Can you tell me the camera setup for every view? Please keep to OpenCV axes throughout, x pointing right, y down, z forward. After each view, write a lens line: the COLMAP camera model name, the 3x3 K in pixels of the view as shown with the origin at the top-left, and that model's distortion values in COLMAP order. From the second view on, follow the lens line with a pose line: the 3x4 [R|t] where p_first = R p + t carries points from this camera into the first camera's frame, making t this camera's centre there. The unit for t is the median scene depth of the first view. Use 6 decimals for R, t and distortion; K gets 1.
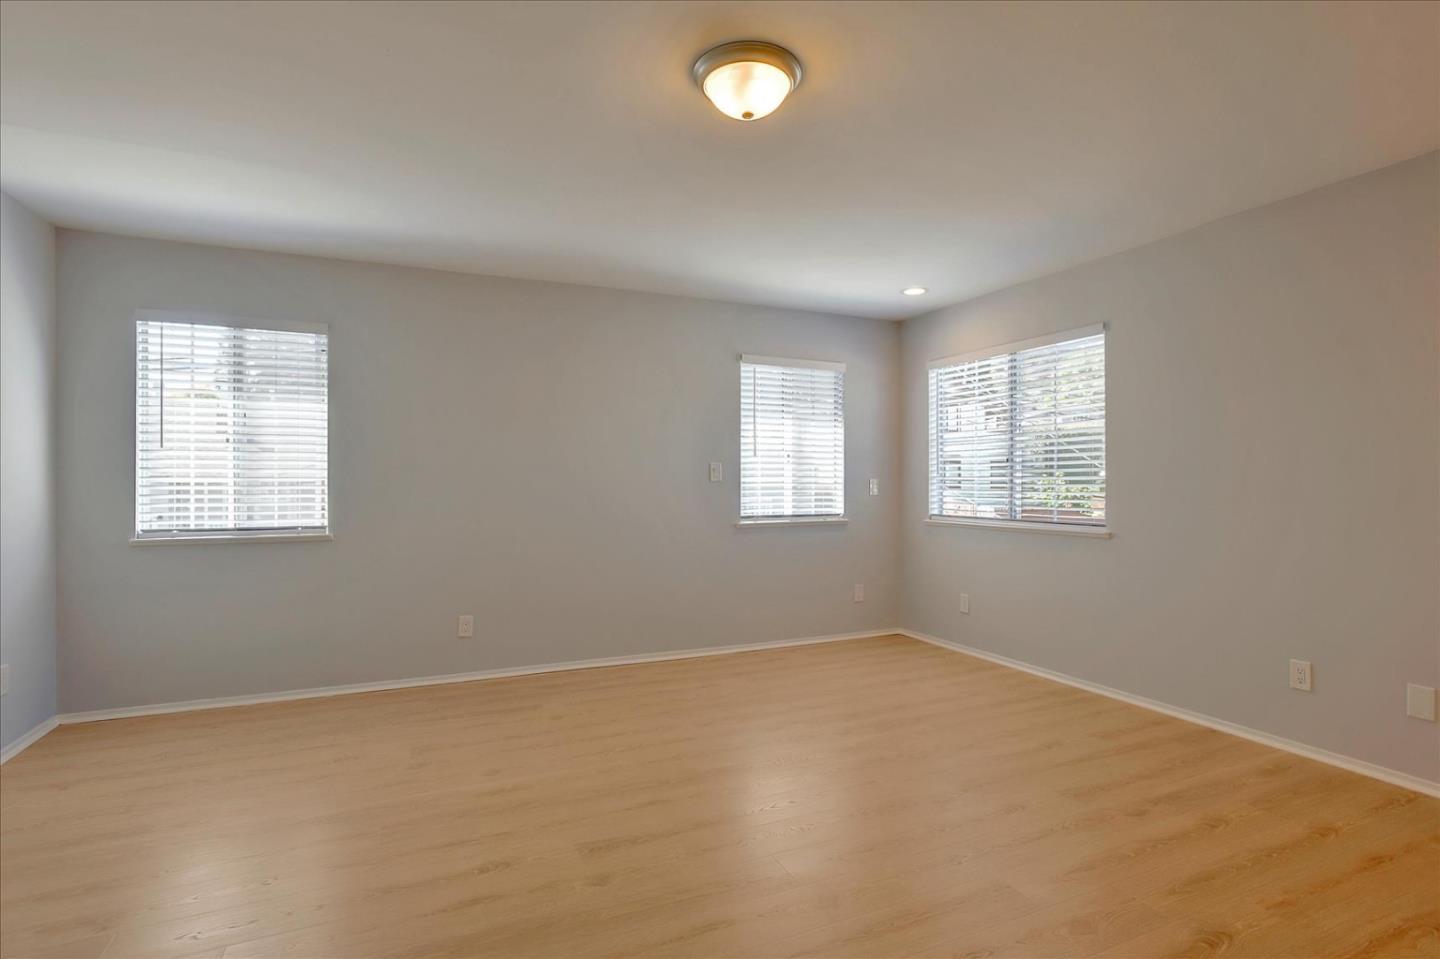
lens RADIAL K [[749.7, 0, 716.8], [0, 749.7, 479.2], [0, 0, 1]] dist [-0.027127, 0.009509]
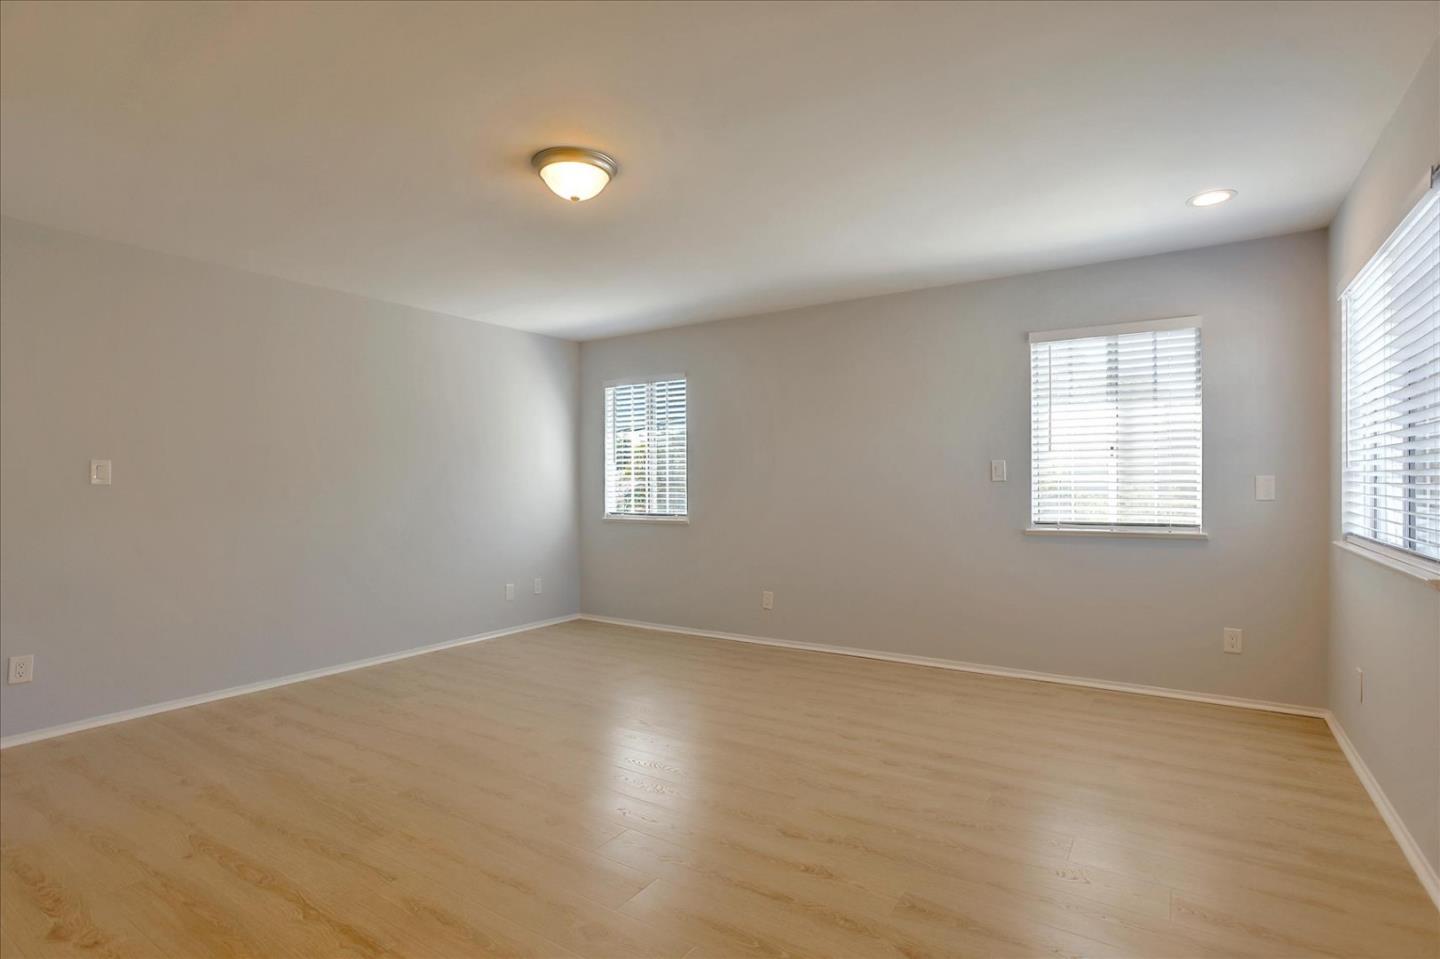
lens RADIAL K [[749.7, 0, 722.4], [0, 749.7, 477.2], [0, 0, 1]] dist [-0.027127, 0.009509]
pose [[0.499119, -0.008316, -0.866493, 0.596225], [0.010973, 0.999934, -0.003276, -0.002746], [0.866464, -0.007873, 0.499178, 0.268141]]
